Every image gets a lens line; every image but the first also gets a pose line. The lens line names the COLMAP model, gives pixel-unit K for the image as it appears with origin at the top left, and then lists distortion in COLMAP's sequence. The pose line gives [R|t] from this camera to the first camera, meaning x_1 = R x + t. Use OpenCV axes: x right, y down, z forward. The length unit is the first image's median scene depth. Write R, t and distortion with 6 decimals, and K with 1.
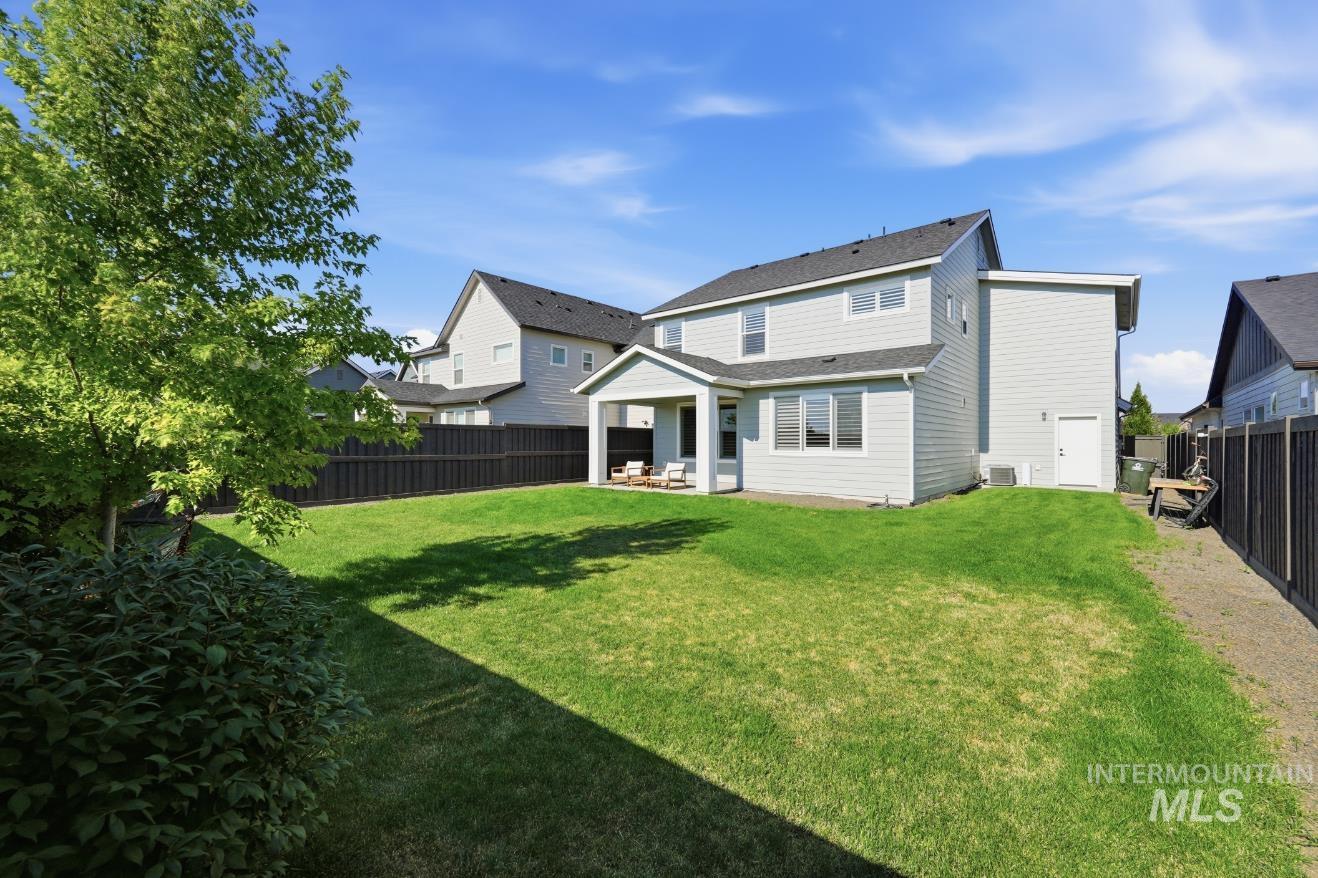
lens RADIAL K [[562.1, 0, 655.6], [0, 562.1, 452.1], [0, 0, 1]] dist [-0.000774, -0.000082]
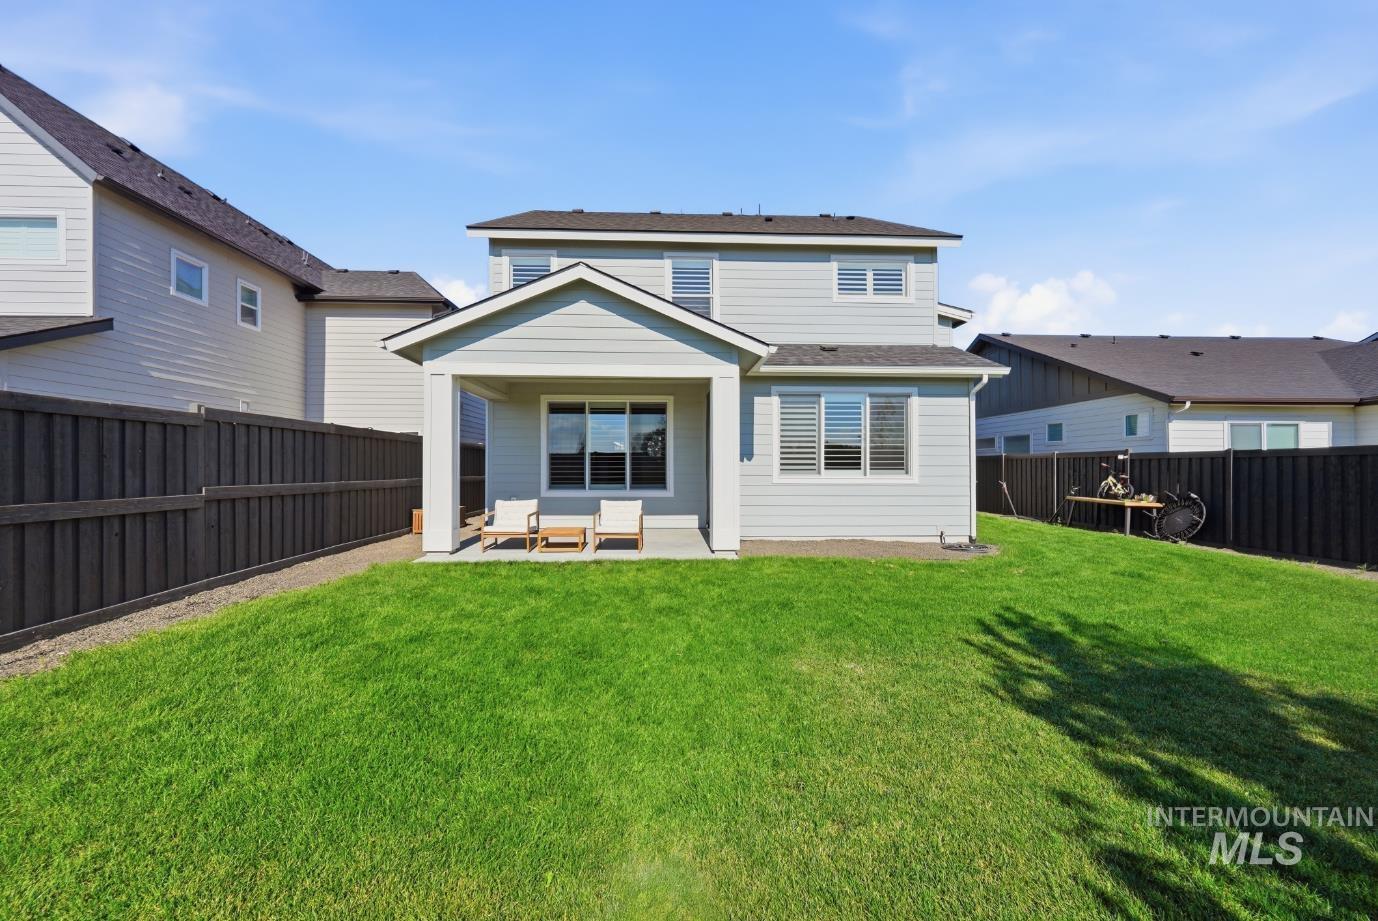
lens RADIAL K [[587.7, 0, 685.4], [0, 587.7, 474.2], [0, 0, 1]] dist [-0.000774, -0.000082]
pose [[0.714474, -0.008600, 0.699609, -0.347521], [0.015149, 0.999880, -0.003180, -0.003867], [-0.699498, 0.012870, 0.714519, 0.584402]]
